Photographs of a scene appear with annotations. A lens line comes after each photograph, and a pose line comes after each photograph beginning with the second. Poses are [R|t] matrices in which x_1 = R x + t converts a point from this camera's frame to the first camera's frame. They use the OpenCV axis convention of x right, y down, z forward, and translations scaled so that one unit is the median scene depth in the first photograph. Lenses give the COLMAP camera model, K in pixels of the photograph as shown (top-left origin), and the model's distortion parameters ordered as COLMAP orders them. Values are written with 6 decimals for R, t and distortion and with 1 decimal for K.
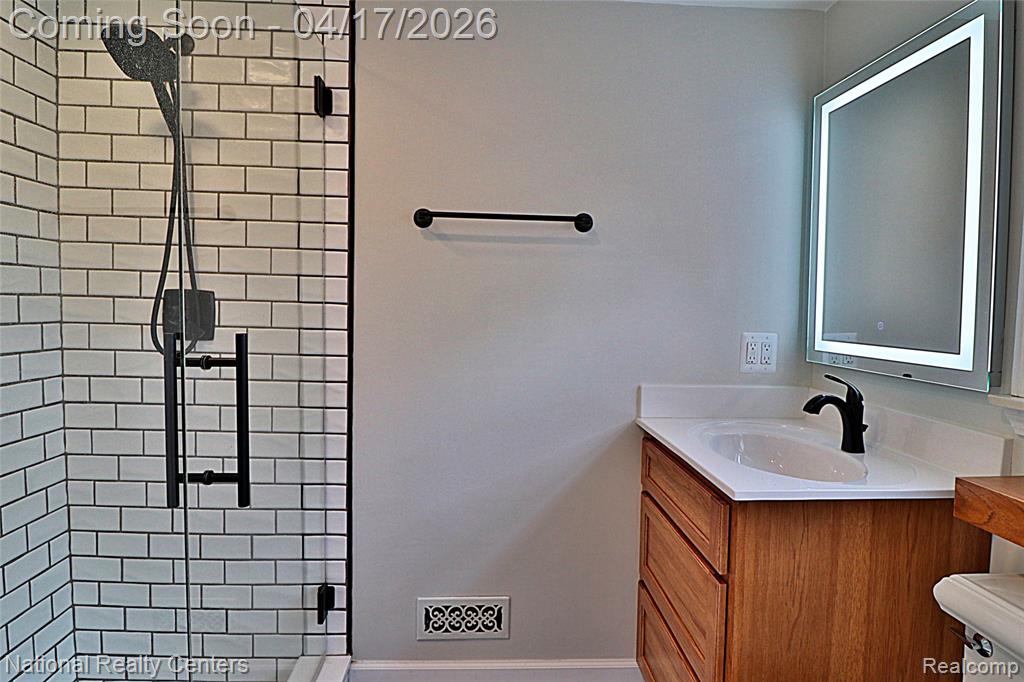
lens RADIAL K [[549.7, 0, 508.3], [0, 549.7, 331.6], [0, 0, 1]] dist [-0.003810, -0.009408]
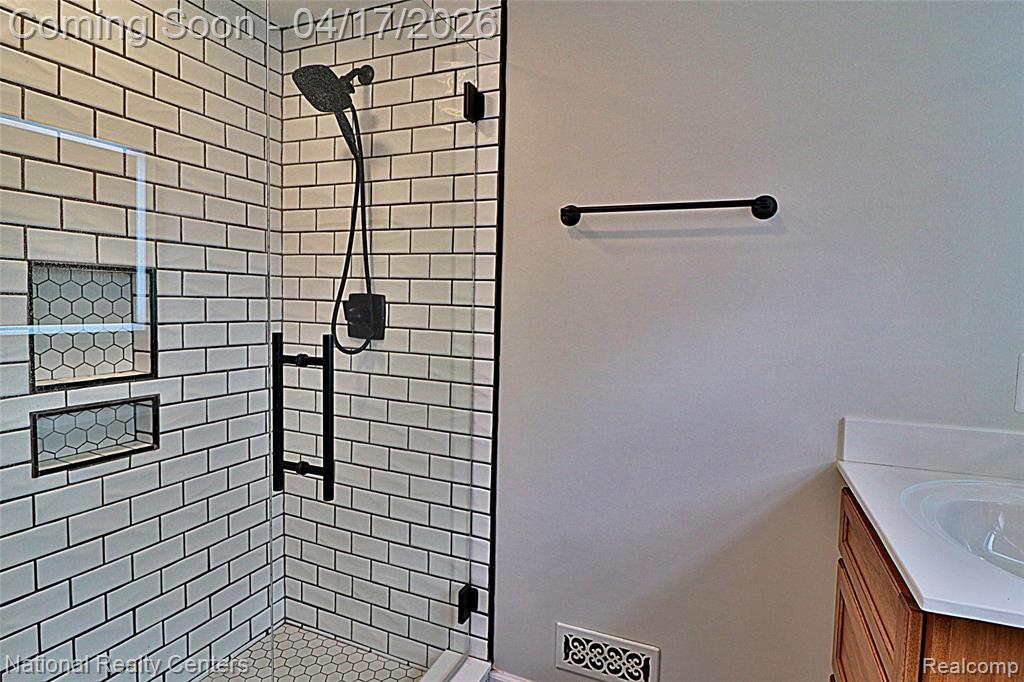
lens RADIAL K [[549.7, 0, 495.7], [0, 549.7, 329.3], [0, 0, 1]] dist [-0.003810, -0.009408]
pose [[0.891152, 0.023517, -0.453094, 0.159173], [-0.027090, 0.999632, -0.001398, -0.009498], [0.452895, 0.013521, 0.891461, 0.118170]]
